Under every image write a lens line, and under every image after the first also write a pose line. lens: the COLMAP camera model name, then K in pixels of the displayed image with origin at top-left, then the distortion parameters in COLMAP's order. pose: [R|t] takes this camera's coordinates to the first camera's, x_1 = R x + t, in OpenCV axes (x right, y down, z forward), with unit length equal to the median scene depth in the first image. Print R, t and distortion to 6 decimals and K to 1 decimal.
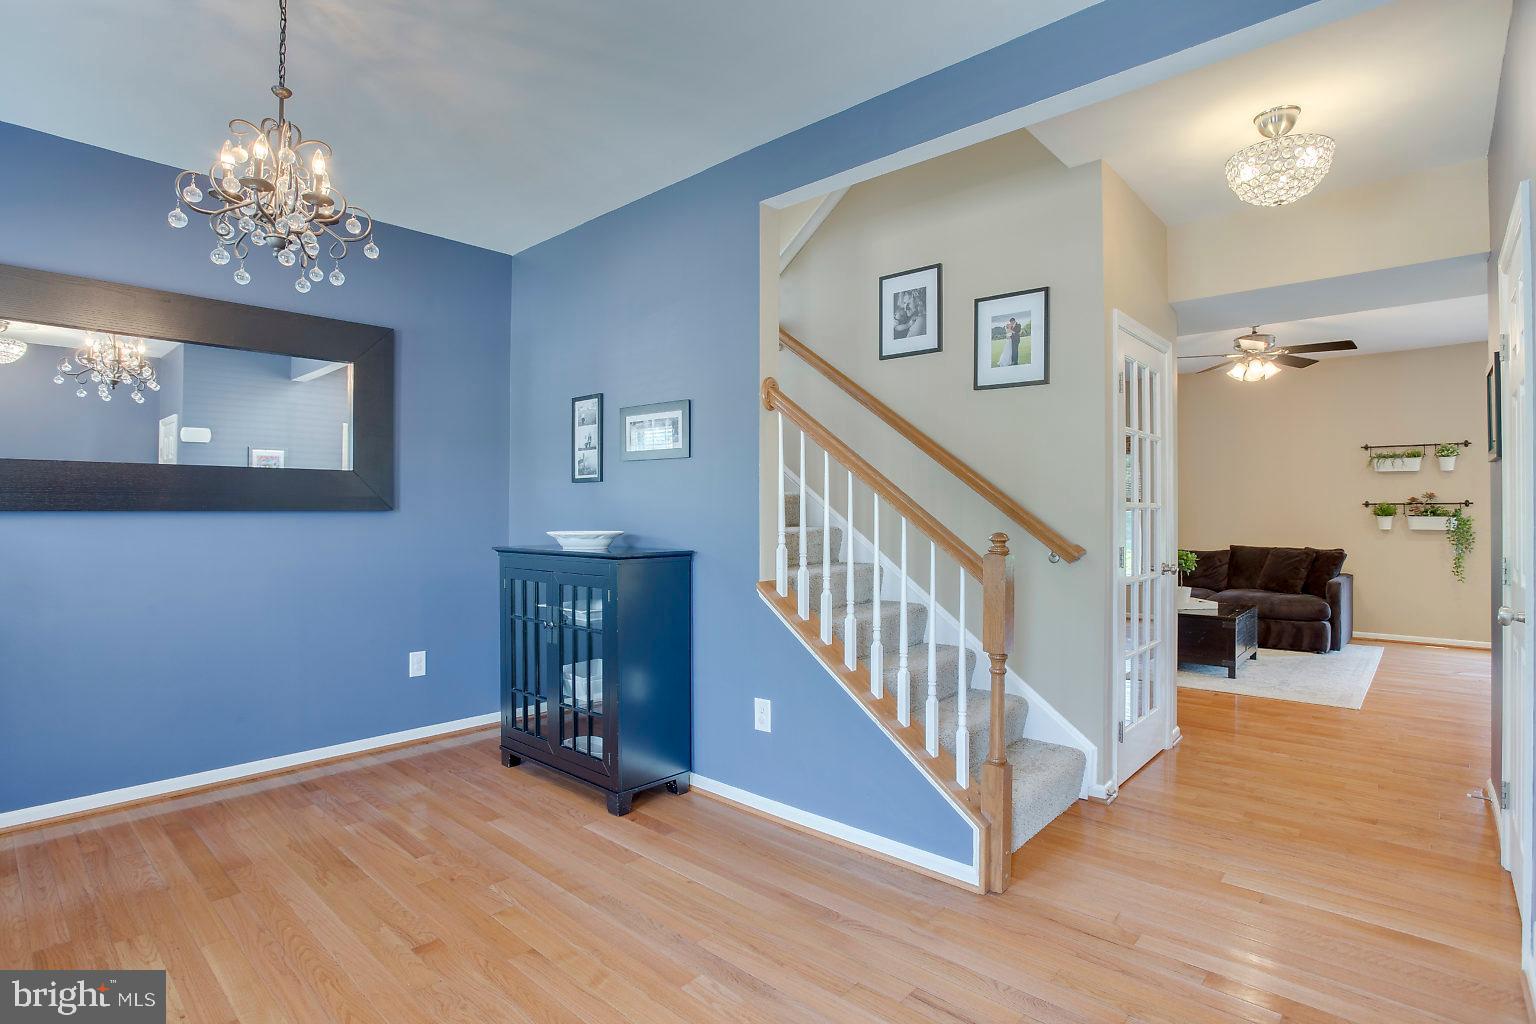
lens RADIAL K [[767.6, 0, 764.4], [0, 767.6, 506.0], [0, 0, 1]] dist [-0.038171, 0.011897]
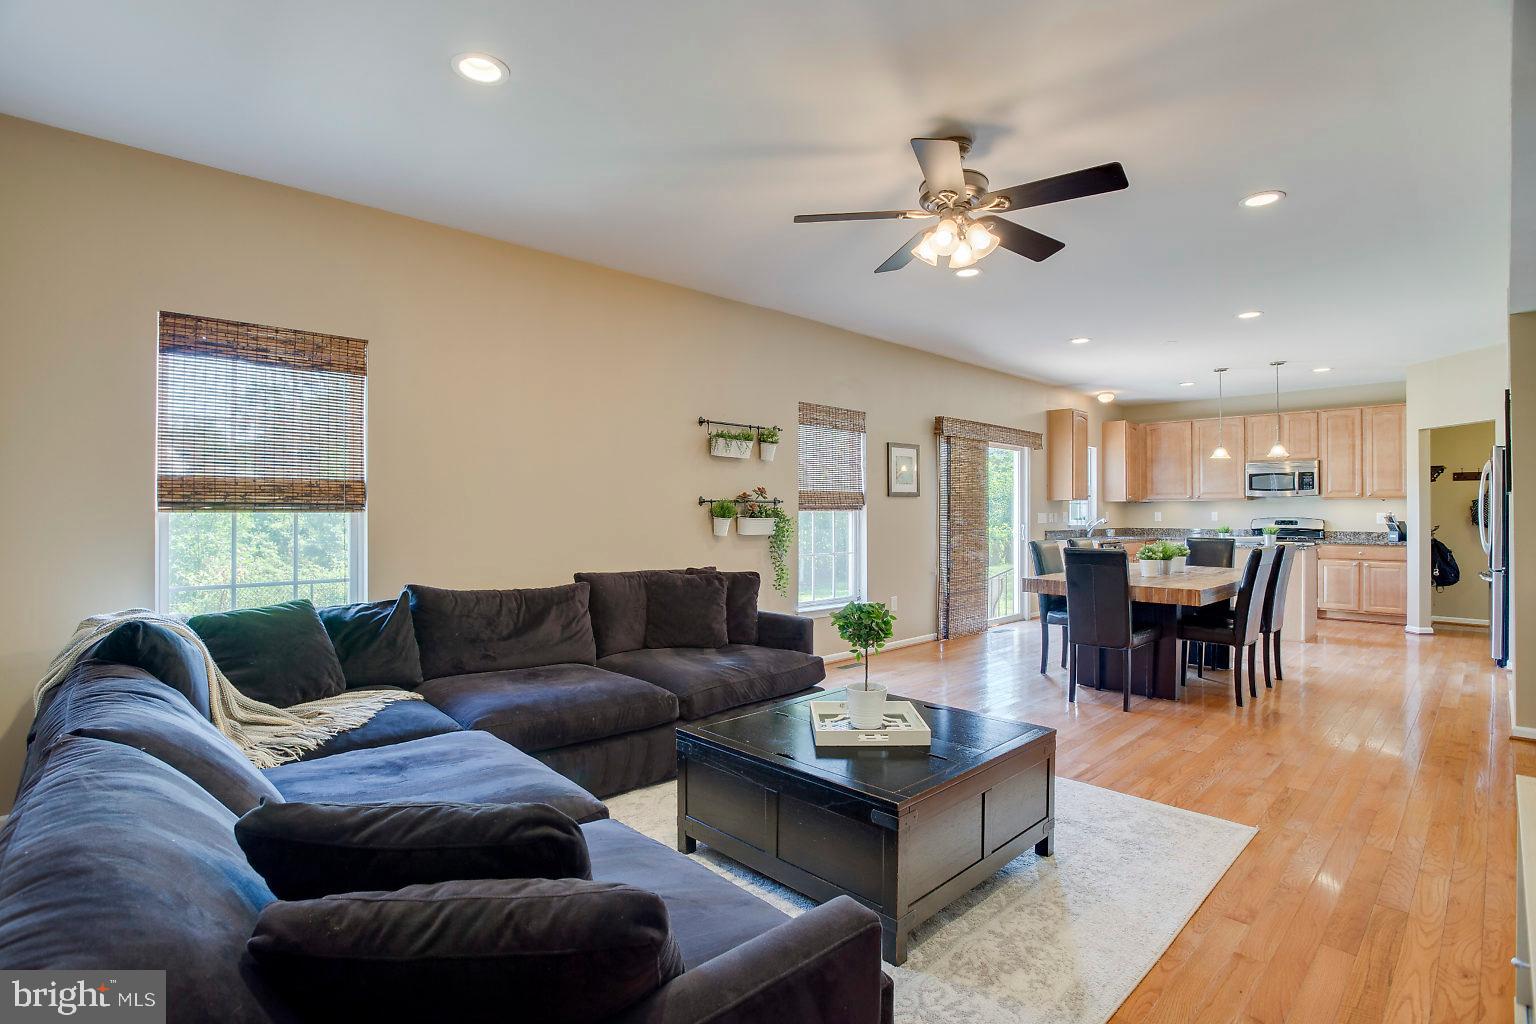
lens RADIAL K [[747.9, 0, 749.5], [0, 747.9, 510.4], [0, 0, 1]] dist [-0.063700, 0.022539]
pose [[0.103376, -0.000636, 0.994642, 0.218230], [-0.008487, 0.999963, 0.001522, 0.010021], [-0.994606, -0.008599, 0.103366, 1.906152]]
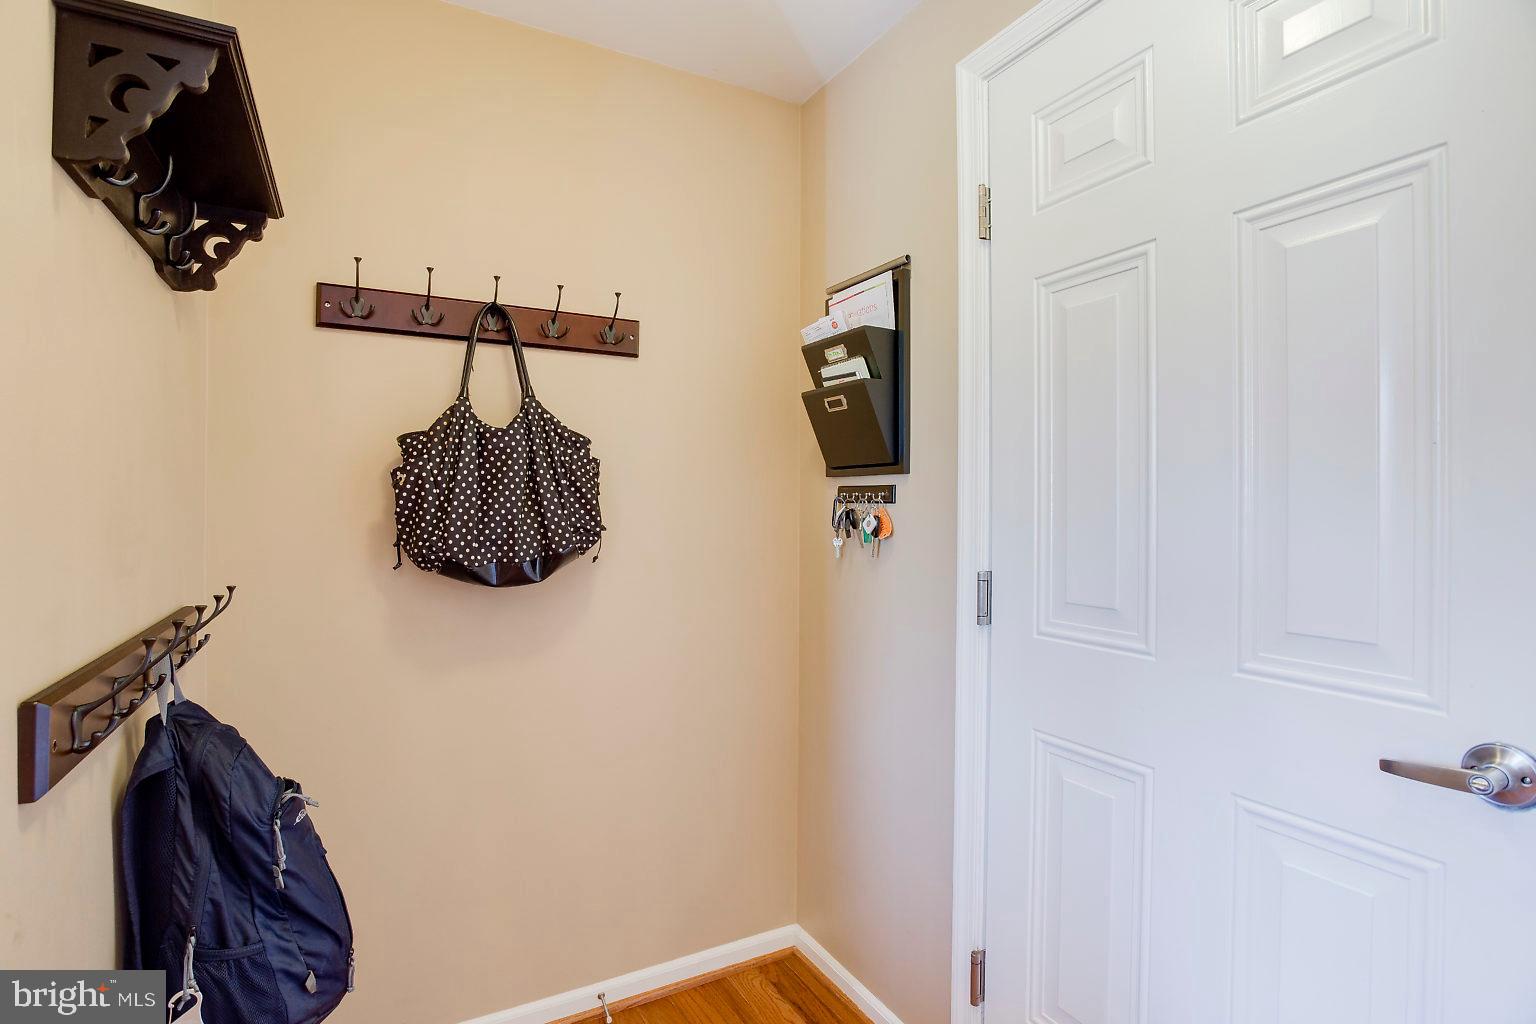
lens RADIAL K [[747.9, 0, 771.8], [0, 747.9, 511.9], [0, 0, 1]] dist [-0.063700, 0.022539]
pose [[-0.940197, -0.006815, 0.340563, 2.411081], [-0.009332, 0.999940, -0.005754, 0.007926], [-0.340504, -0.008588, -0.940204, 0.155545]]
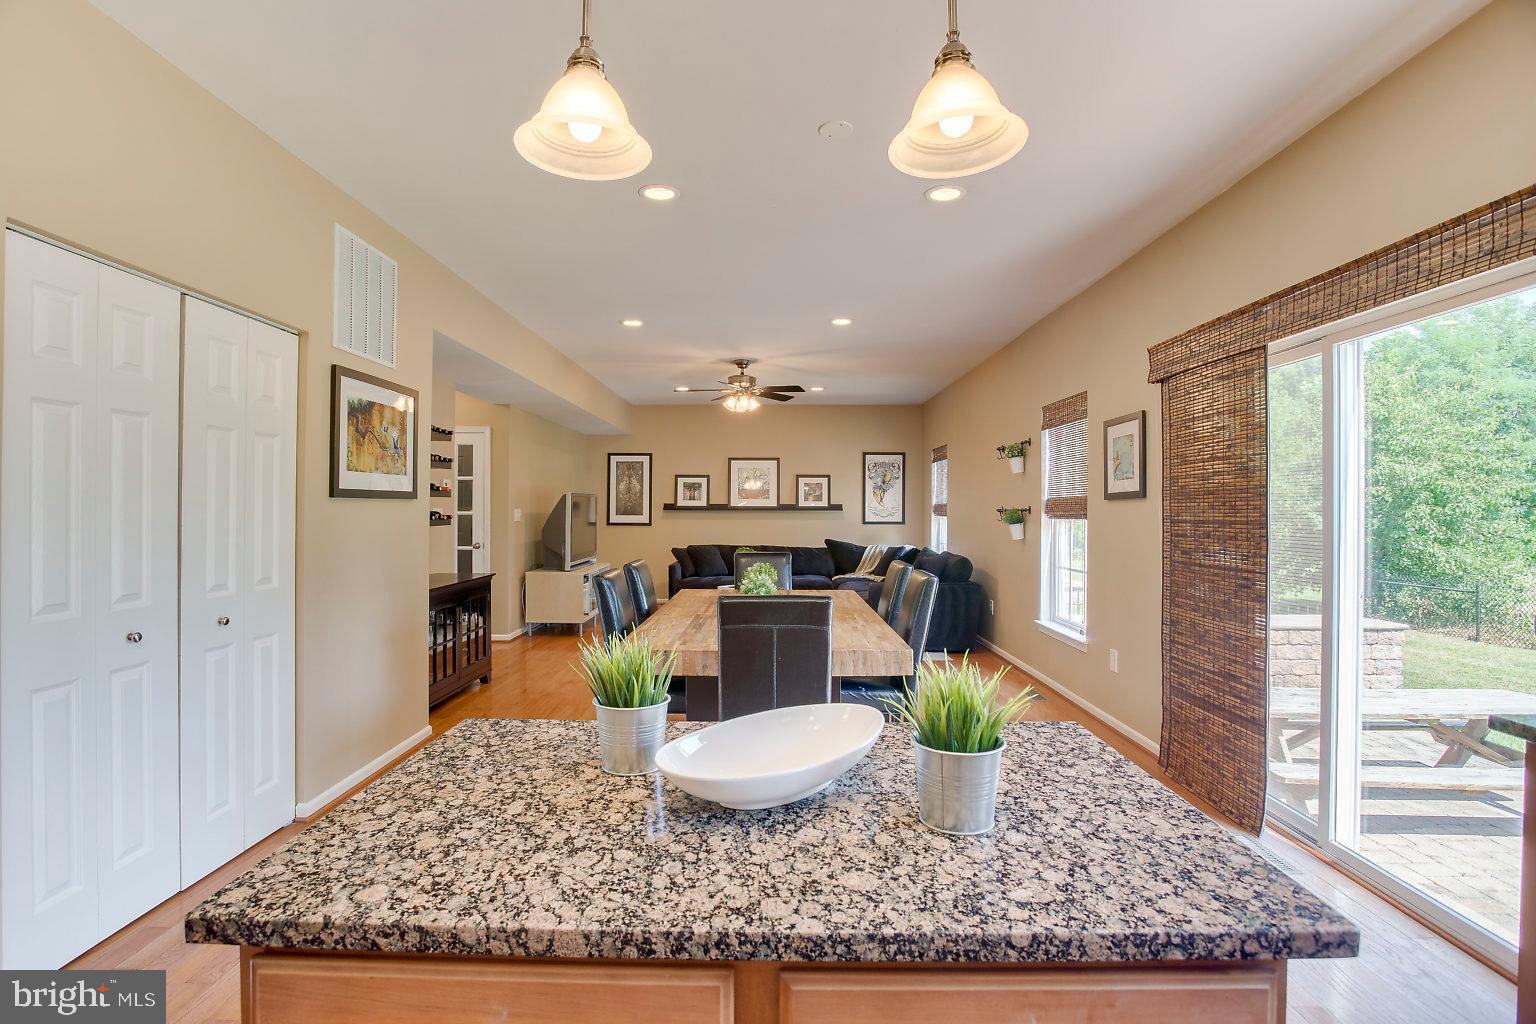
lens RADIAL K [[747.9, 0, 762.0], [0, 747.9, 506.2], [0, 0, 1]] dist [-0.063700, 0.022539]
pose [[0.639856, -0.004514, -0.768482, 2.842877], [0.004157, 0.999988, -0.002413, -0.014274], [0.768484, -0.001651, 0.639867, 0.410925]]
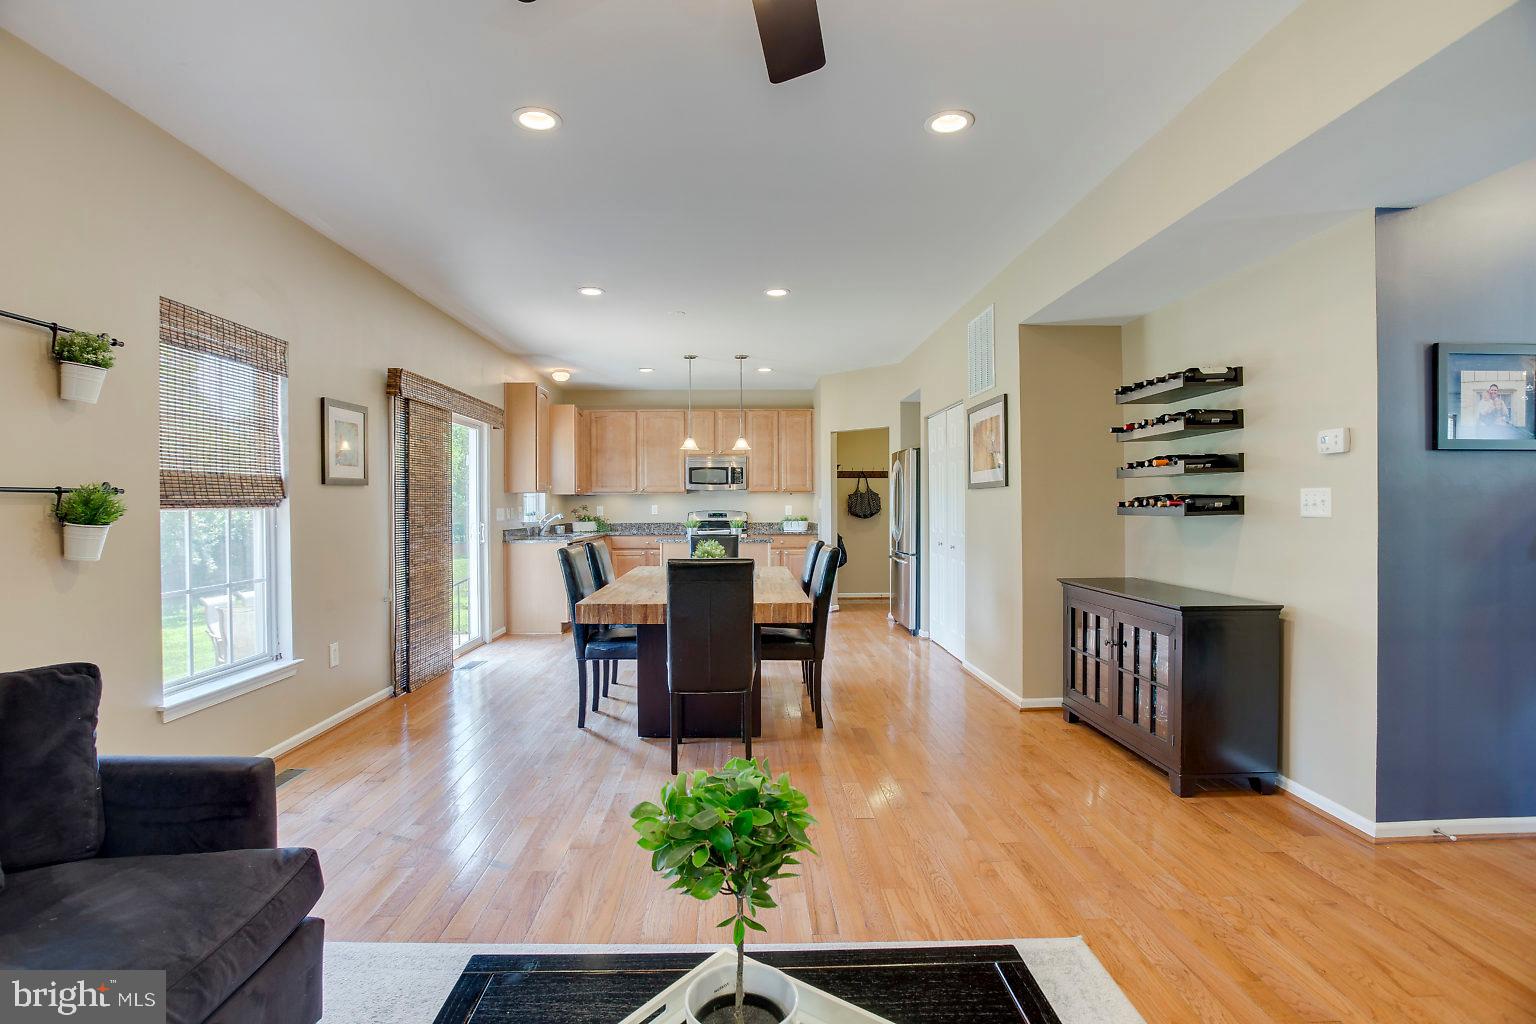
lens RADIAL K [[747.9, 0, 768.2], [0, 747.9, 505.7], [0, 0, 1]] dist [-0.063700, 0.022539]
pose [[-0.677106, -0.001490, 0.735884, 0.838748], [-0.002800, 0.999996, -0.000551, 0.007210], [-0.735880, -0.002433, -0.677107, 2.021876]]
